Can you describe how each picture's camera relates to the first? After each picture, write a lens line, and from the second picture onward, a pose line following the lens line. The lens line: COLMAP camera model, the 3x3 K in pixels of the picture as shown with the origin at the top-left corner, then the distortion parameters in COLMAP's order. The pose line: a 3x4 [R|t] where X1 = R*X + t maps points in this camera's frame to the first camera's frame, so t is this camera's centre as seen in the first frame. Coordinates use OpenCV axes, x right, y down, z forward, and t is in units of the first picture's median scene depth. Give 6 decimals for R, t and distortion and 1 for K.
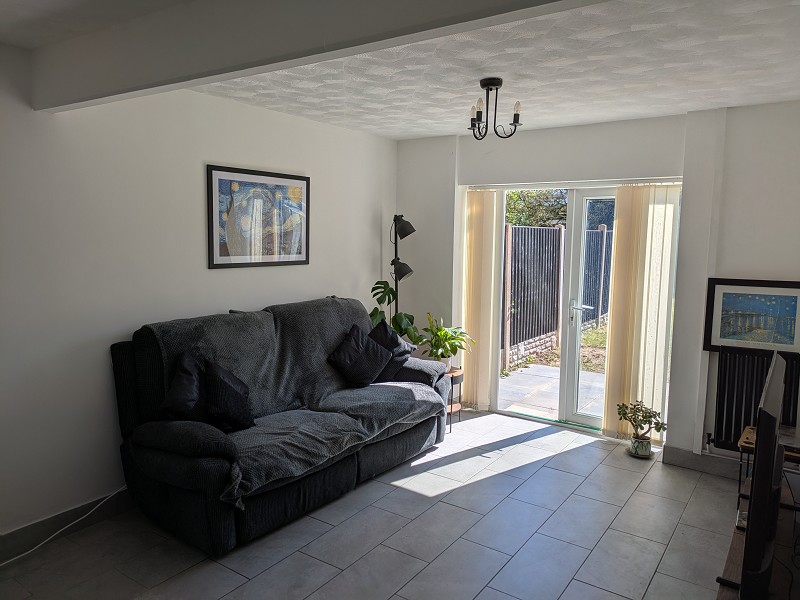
lens RADIAL K [[582.8, 0, 382.4], [0, 582.8, 295.3], [0, 0, 1]] dist [0.005873, -0.001078]
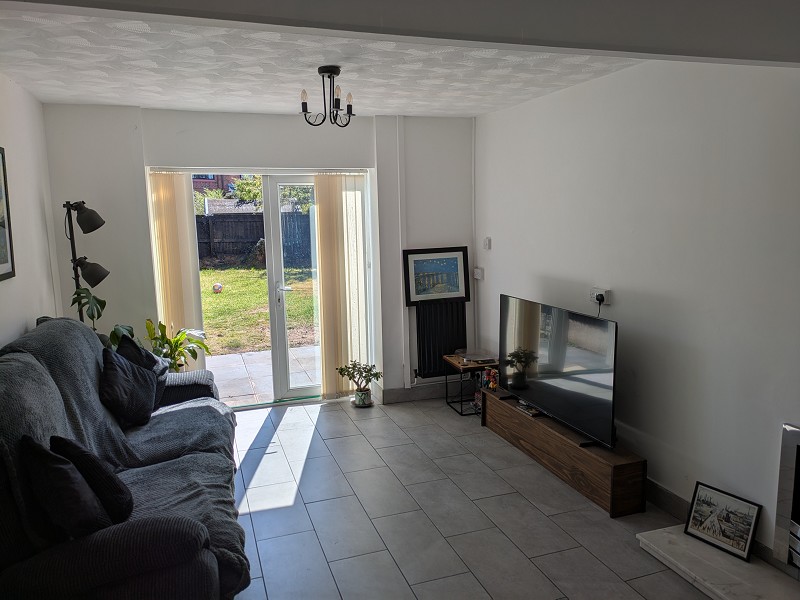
lens RADIAL K [[588.0, 0, 401.5], [0, 588.0, 289.1], [0, 0, 1]] dist [0.043783, -0.052934]
pose [[0.563985, -0.130882, 0.815347, -0.458437], [0.116045, 0.990124, 0.078668, -0.042510], [-0.817590, 0.050249, 0.573603, 0.247049]]
